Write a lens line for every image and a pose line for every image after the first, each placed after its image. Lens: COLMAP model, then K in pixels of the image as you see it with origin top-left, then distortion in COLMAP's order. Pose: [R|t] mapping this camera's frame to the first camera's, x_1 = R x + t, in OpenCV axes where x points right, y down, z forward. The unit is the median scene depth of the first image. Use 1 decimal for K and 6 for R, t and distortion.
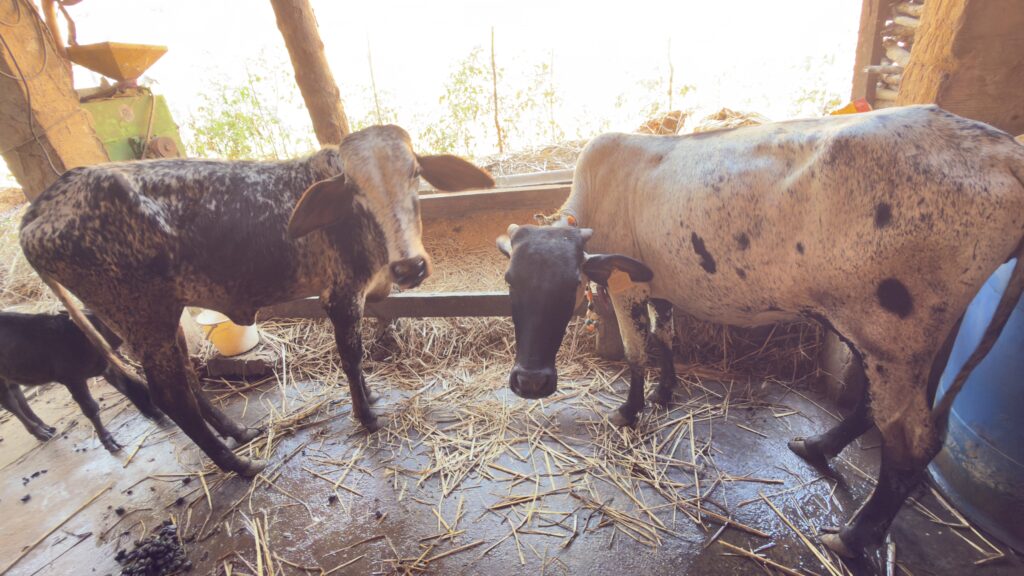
lens RADIAL K [[467.1, 0, 512.0], [0, 467.1, 288.0], [0, 0, 1]] dist [-0.001200, -0.000298]
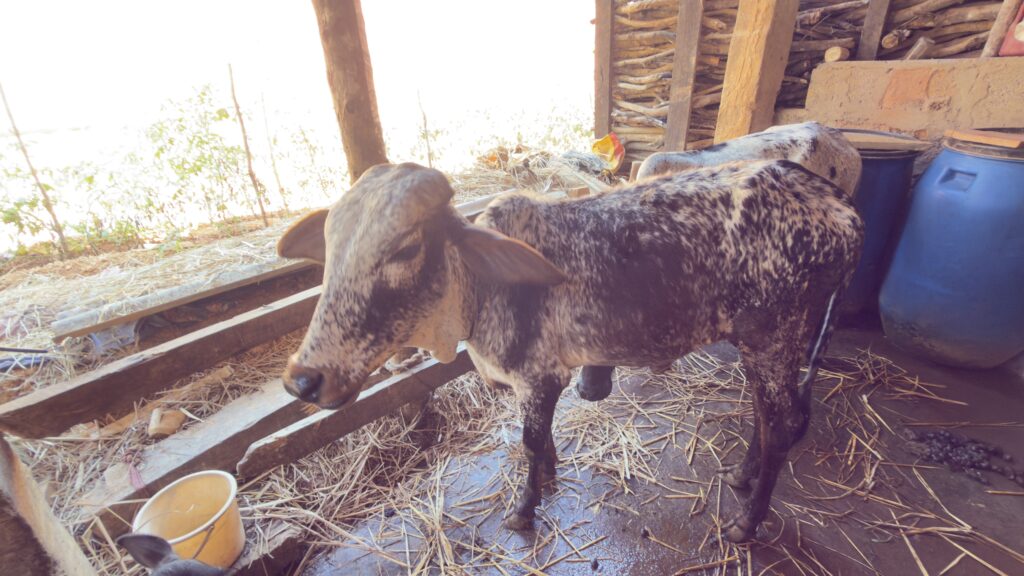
lens RADIAL K [[467.1, 0, 512.0], [0, 467.1, 288.0], [0, 0, 1]] dist [-0.001200, -0.000298]
pose [[0.628776, -0.258267, 0.733443, -0.733060], [0.335060, 0.941161, 0.044166, -0.096046], [-0.701695, 0.217977, 0.678314, 0.286401]]
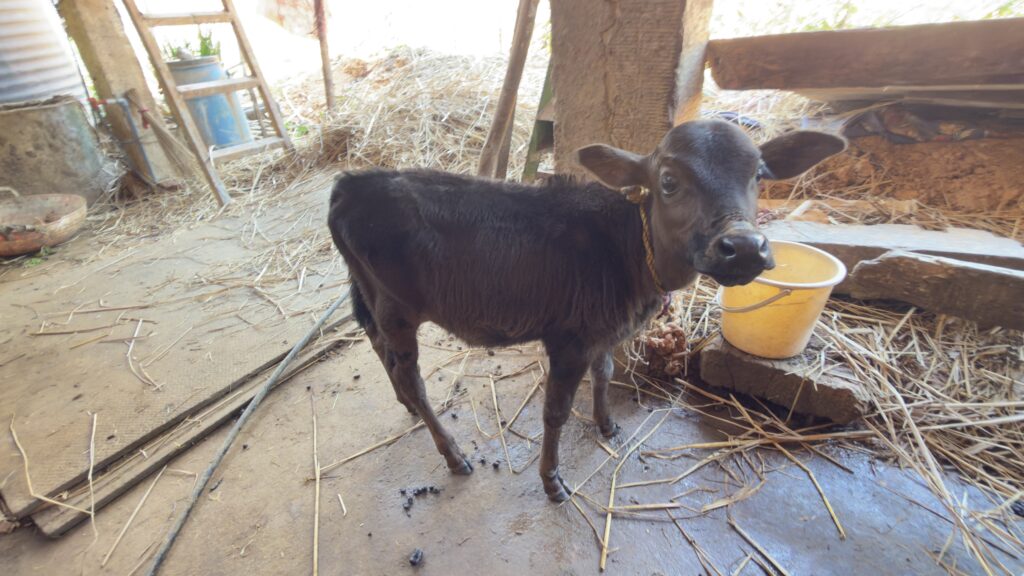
lens RADIAL K [[467.1, 0, 512.0], [0, 467.1, 288.0], [0, 0, 1]] dist [-0.001200, -0.000298]
pose [[0.895856, 0.275293, -0.348792, -0.701892], [-0.252876, 0.961312, 0.109239, 0.094598], [0.365371, -0.009661, 0.930812, 0.488938]]
